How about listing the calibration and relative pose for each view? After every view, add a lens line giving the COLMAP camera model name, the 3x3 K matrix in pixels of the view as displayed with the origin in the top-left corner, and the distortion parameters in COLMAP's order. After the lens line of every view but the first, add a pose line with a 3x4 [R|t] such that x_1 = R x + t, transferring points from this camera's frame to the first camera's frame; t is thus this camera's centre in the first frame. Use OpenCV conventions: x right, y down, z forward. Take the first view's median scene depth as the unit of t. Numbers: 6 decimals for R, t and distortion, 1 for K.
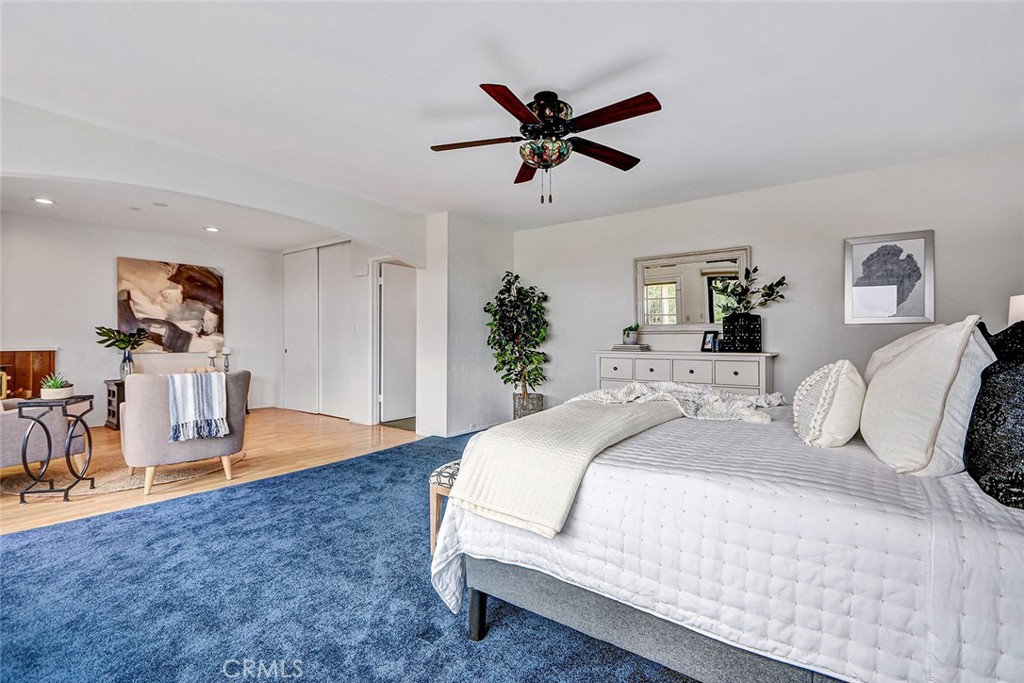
lens RADIAL K [[471.4, 0, 507.9], [0, 471.4, 341.3], [0, 0, 1]] dist [0.001095, -0.000038]
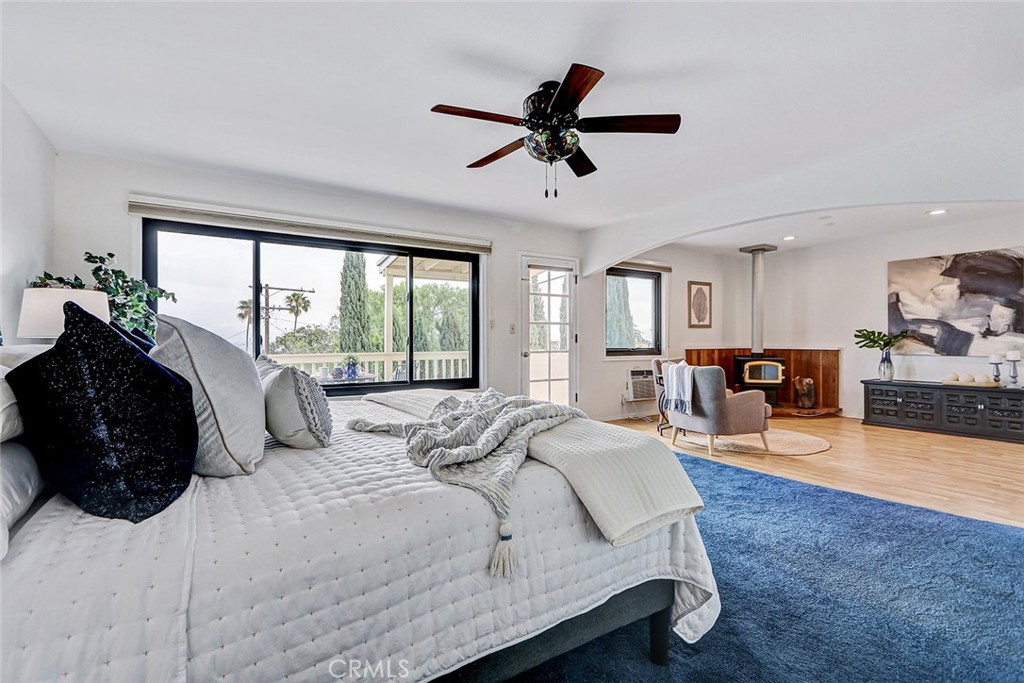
lens RADIAL K [[471.4, 0, 508.7], [0, 471.4, 346.6], [0, 0, 1]] dist [0.001095, -0.000038]
pose [[-0.328545, 0.009966, -0.944436, 0.411846], [-0.006480, 0.999897, 0.012805, 0.000900], [0.944466, 0.010327, -0.328447, 0.517262]]
